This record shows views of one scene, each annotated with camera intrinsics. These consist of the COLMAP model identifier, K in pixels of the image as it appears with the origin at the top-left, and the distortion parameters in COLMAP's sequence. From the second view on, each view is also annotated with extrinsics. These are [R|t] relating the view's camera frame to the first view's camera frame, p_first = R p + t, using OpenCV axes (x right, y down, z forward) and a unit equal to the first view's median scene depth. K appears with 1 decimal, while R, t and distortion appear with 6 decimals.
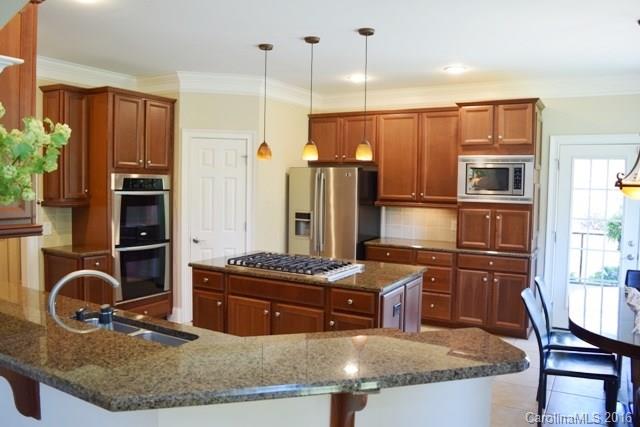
lens RADIAL K [[497.0, 0, 320.0], [0, 497.0, 213.5], [0, 0, 1]] dist [-0.135992, 0.106740]
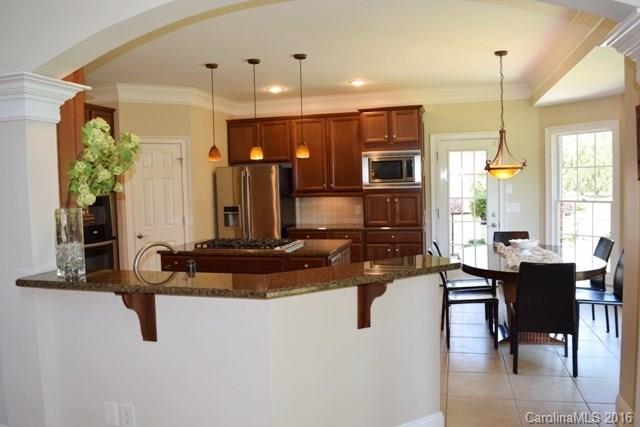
lens RADIAL K [[497.0, 0, 320.0], [0, 497.0, 213.5], [0, 0, 1]] dist [-0.135992, 0.106740]
pose [[0.964992, -0.058571, 0.255655, -0.147384], [0.058552, 0.998255, 0.007692, 0.020574], [-0.255660, 0.007546, 0.966737, -0.175417]]
